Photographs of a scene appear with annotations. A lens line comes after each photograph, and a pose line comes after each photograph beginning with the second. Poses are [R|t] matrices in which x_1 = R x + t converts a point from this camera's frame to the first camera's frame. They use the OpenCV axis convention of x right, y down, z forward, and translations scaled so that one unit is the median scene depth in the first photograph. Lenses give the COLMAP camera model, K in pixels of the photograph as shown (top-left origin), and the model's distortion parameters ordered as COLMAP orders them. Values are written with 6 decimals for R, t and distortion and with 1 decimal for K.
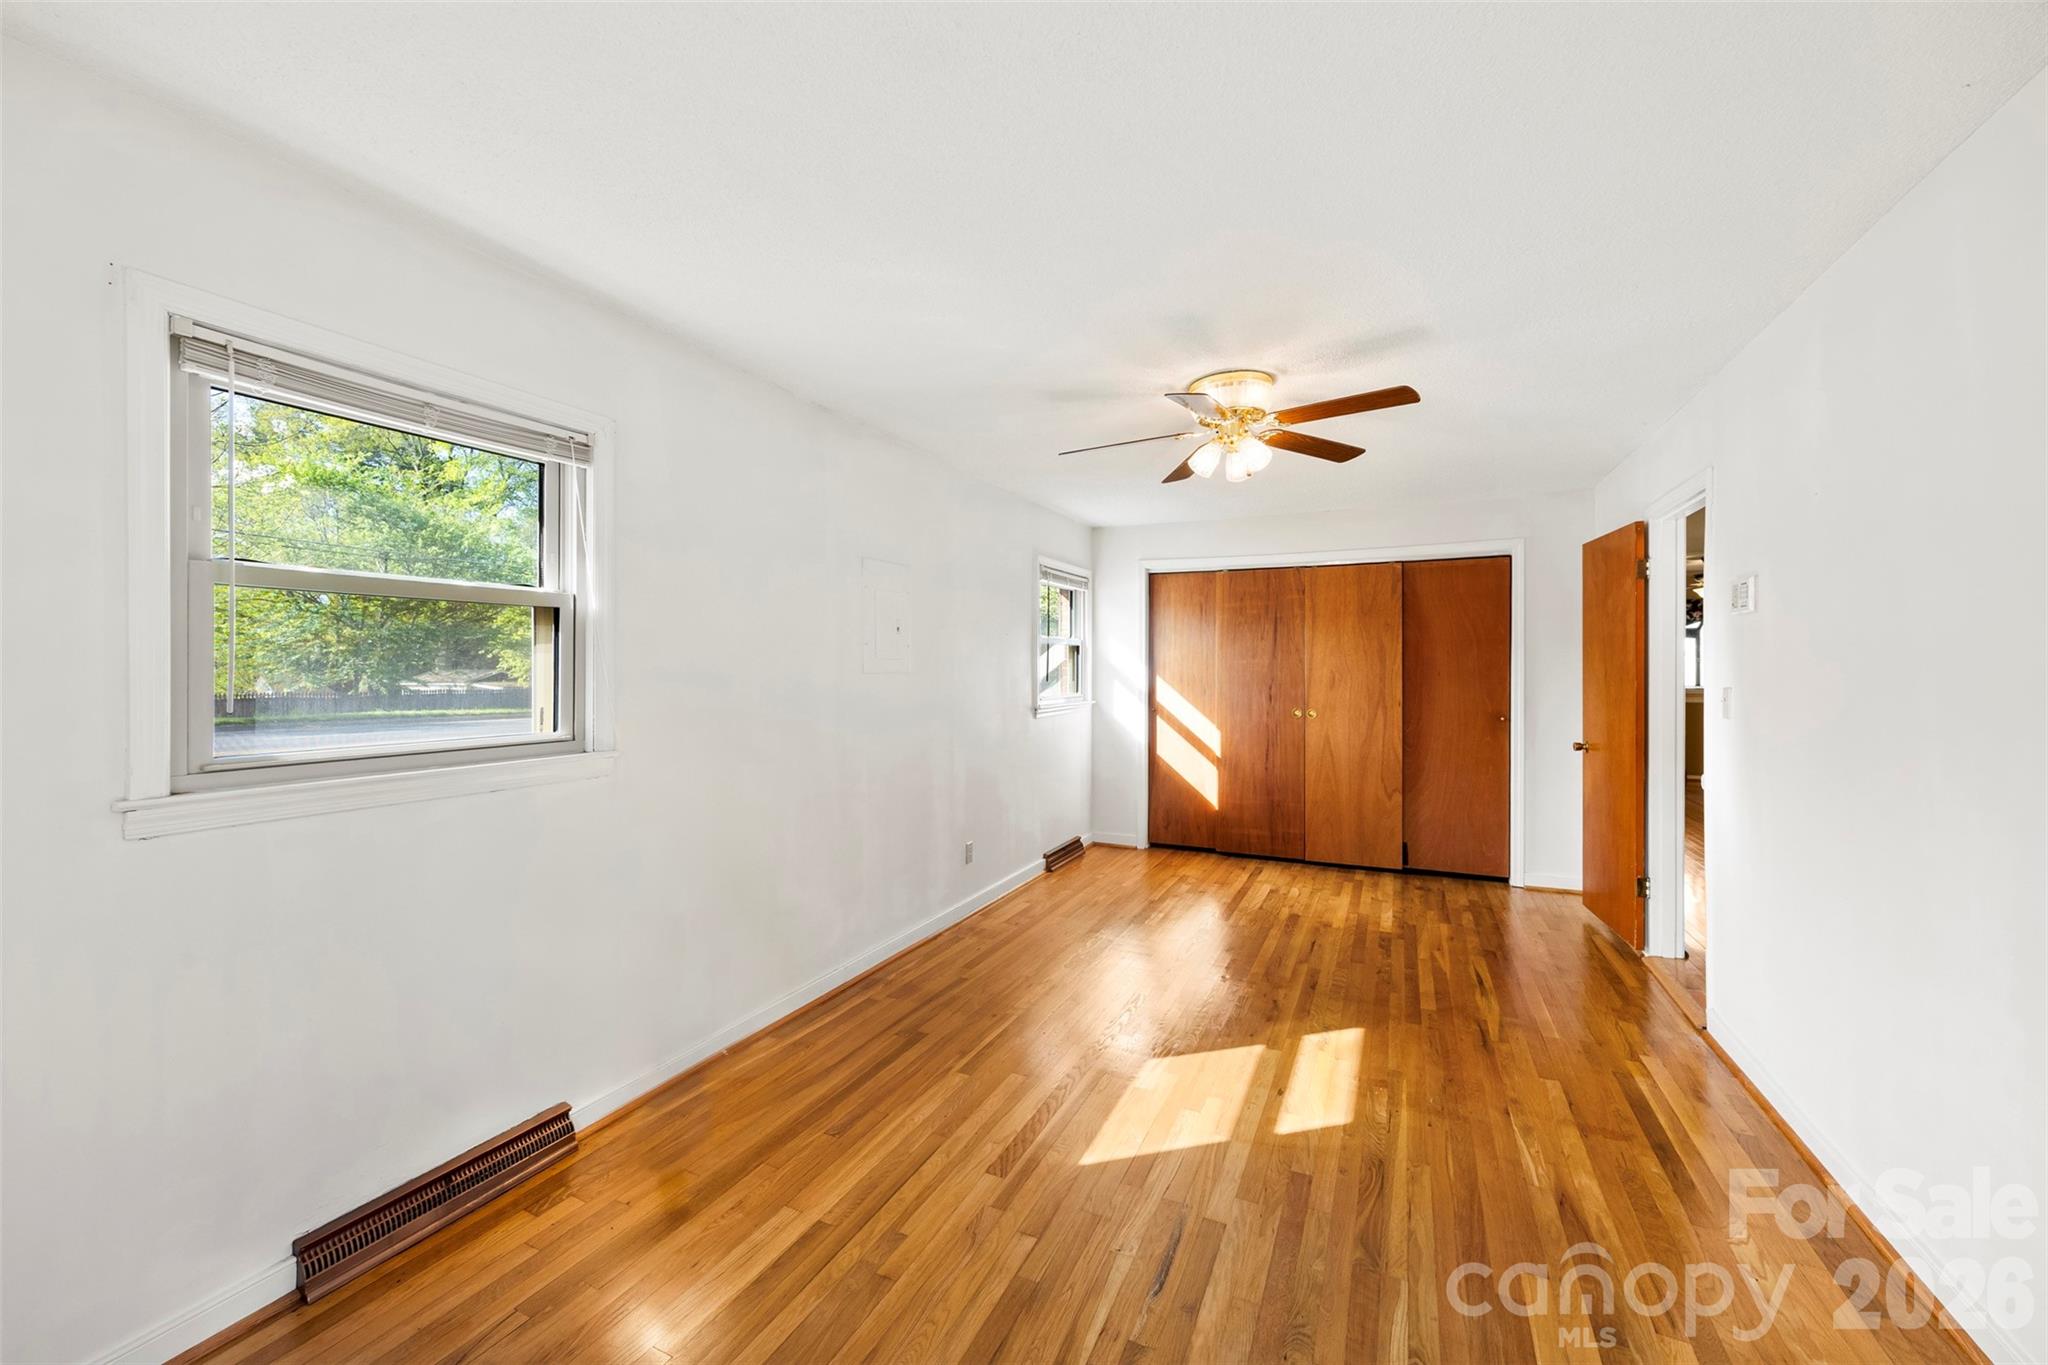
lens RADIAL K [[798.1, 0, 1022.1], [0, 798.1, 673.7], [0, 0, 1]] dist [-0.001900, 0.000278]
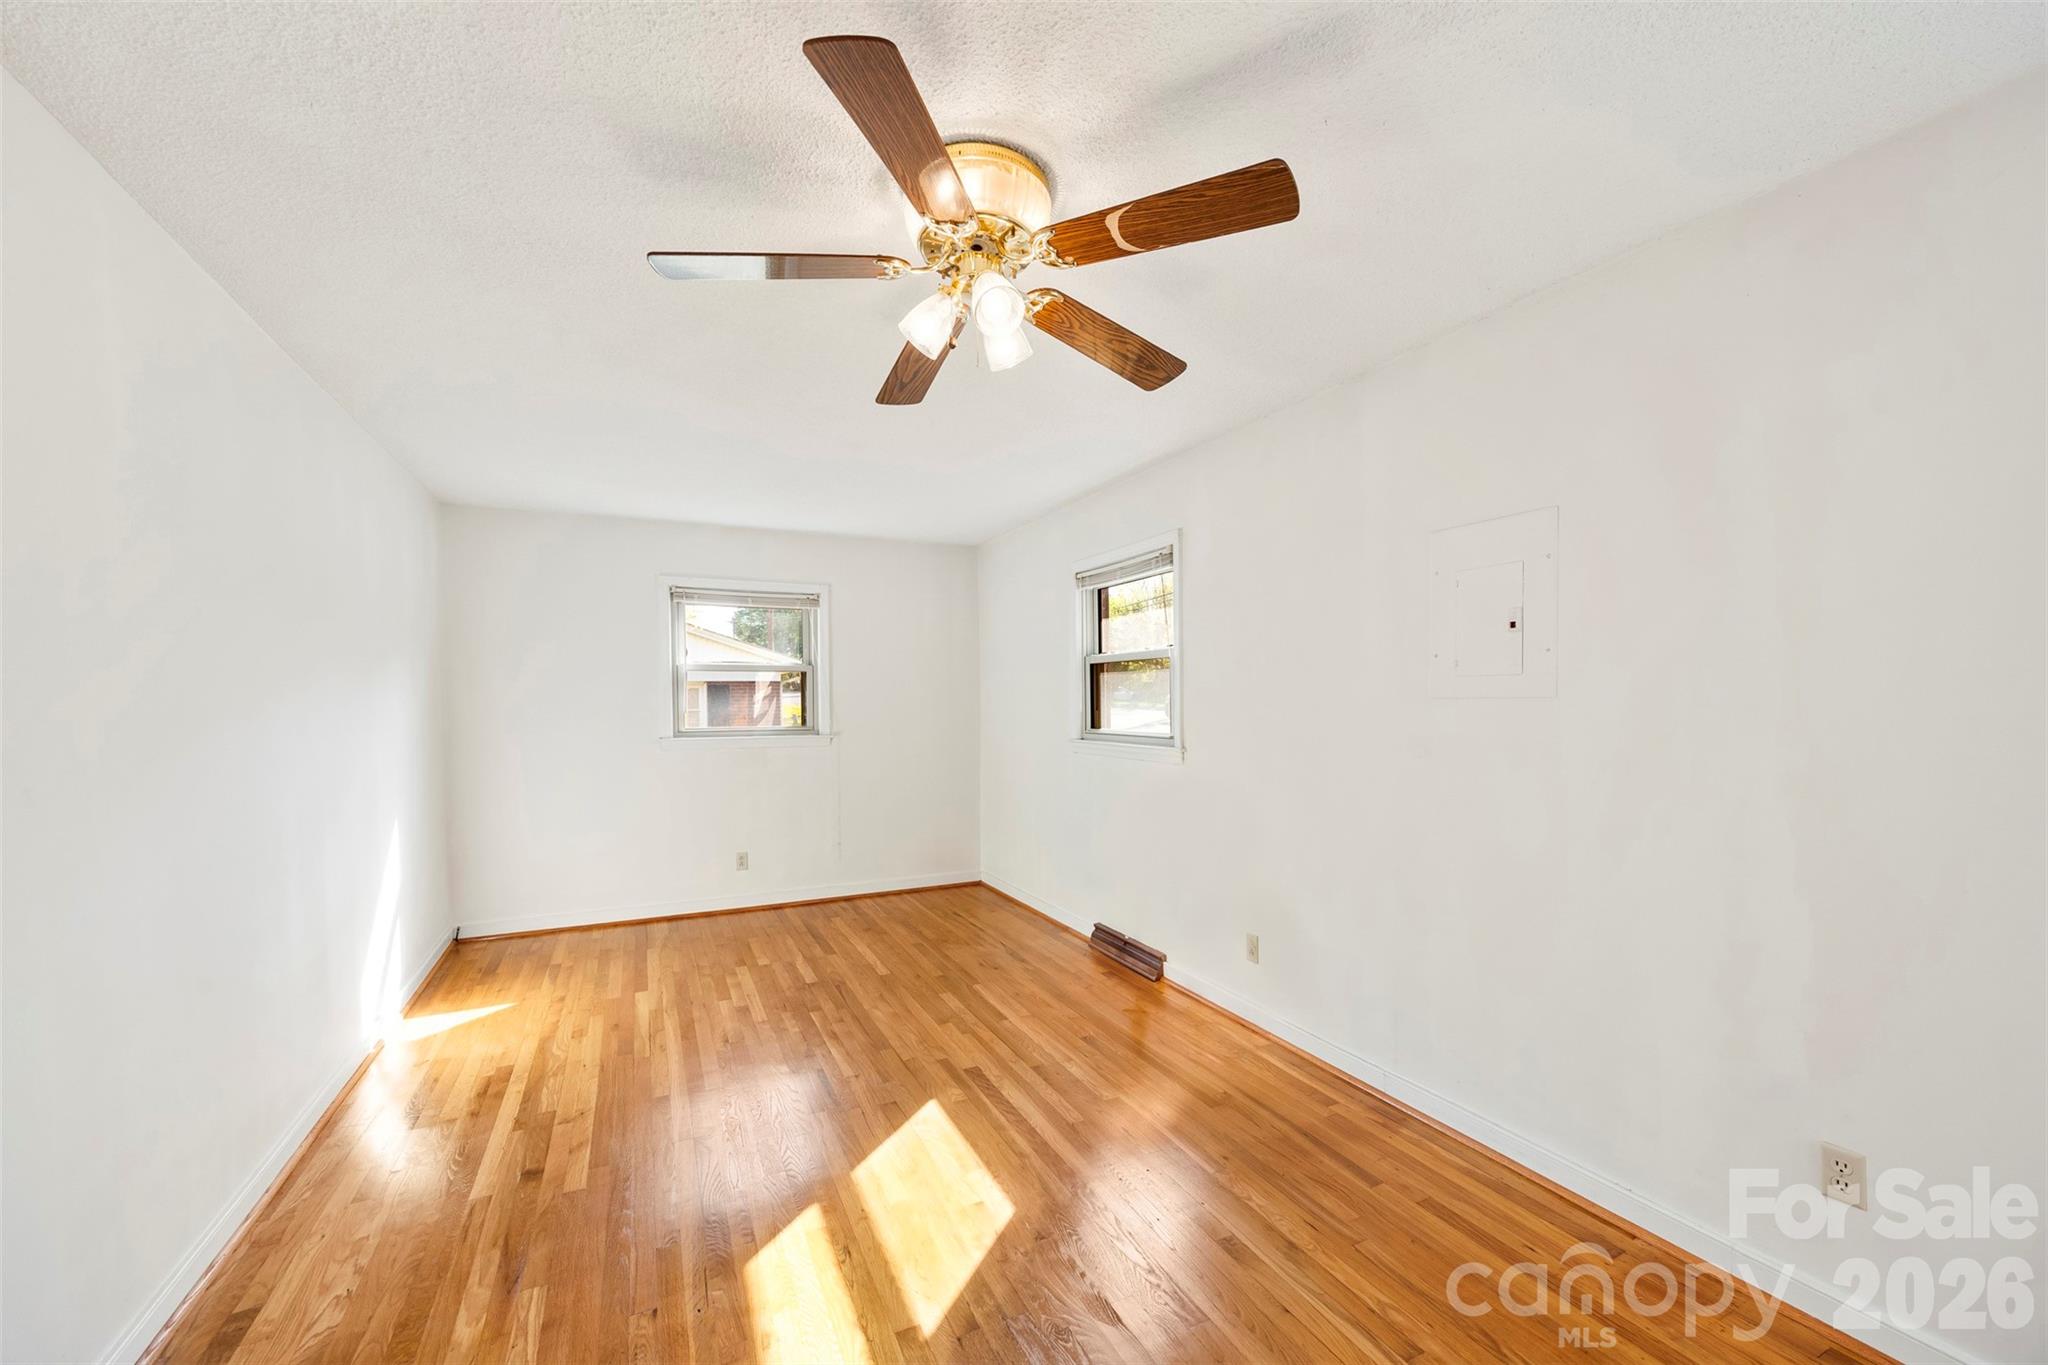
lens RADIAL K [[806.8, 0, 1024.0], [0, 806.8, 682.5], [0, 0, 1]] dist [-0.001197, 0.000043]
pose [[-0.629298, -0.007103, -0.777132, 0.896945], [0.004439, 0.999909, -0.012733, -0.011210], [0.777151, -0.011463, -0.629209, 1.775211]]
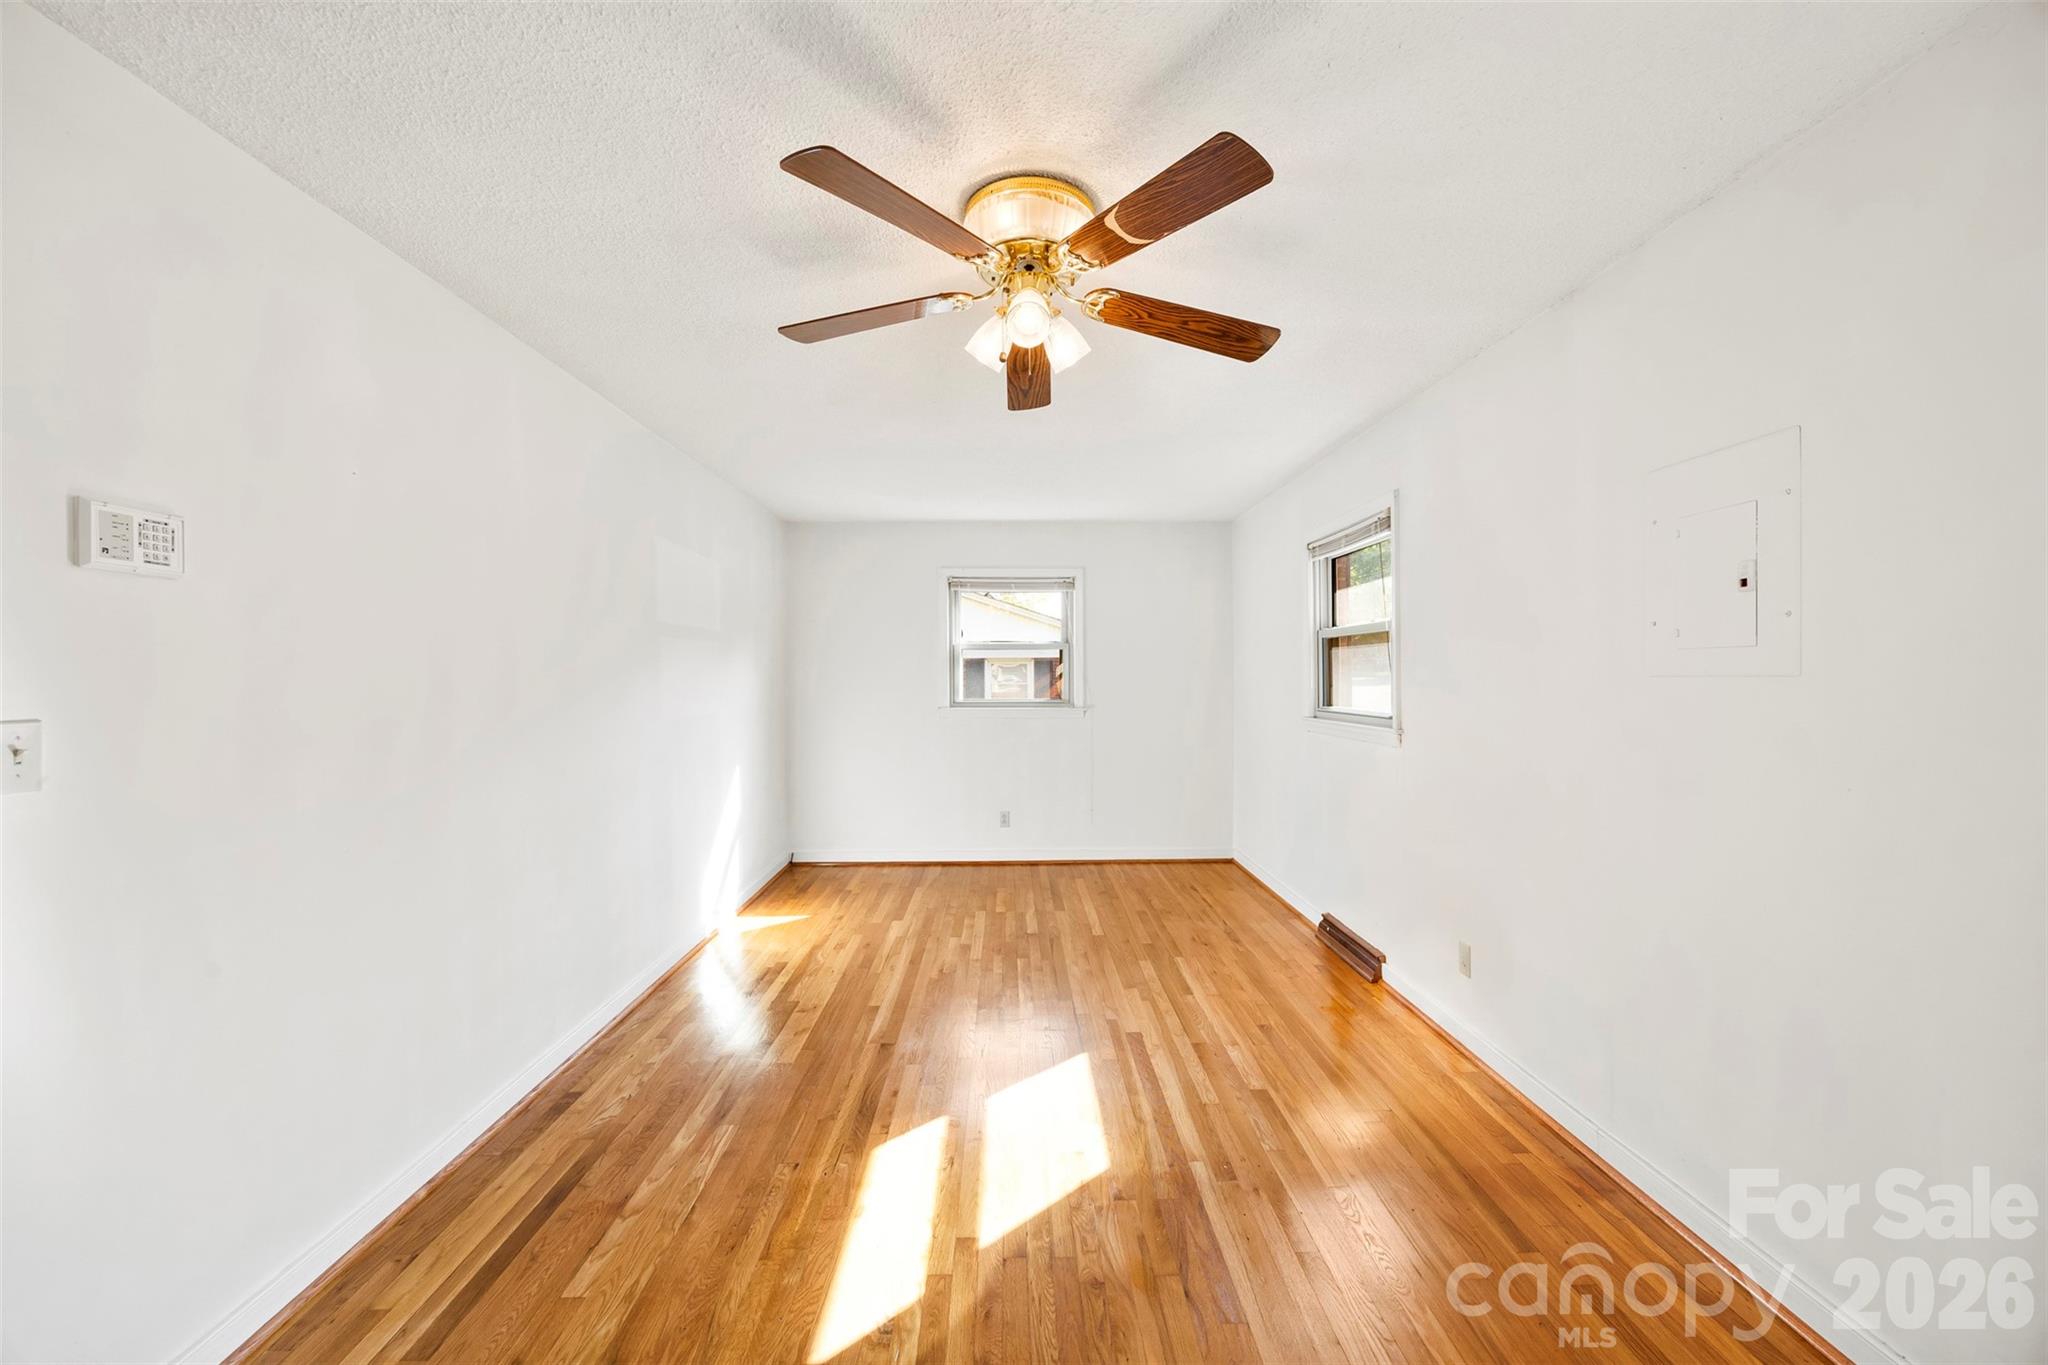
lens RADIAL K [[792.7, 0, 1022.6], [0, 792.7, 645.0], [0, 0, 1]] dist [0.000347, 0.000109]
pose [[-0.895721, -0.008801, -0.444528, 0.701954], [0.005408, 0.999514, -0.030686, -0.012819], [0.444583, -0.029890, -0.895239, 1.995407]]
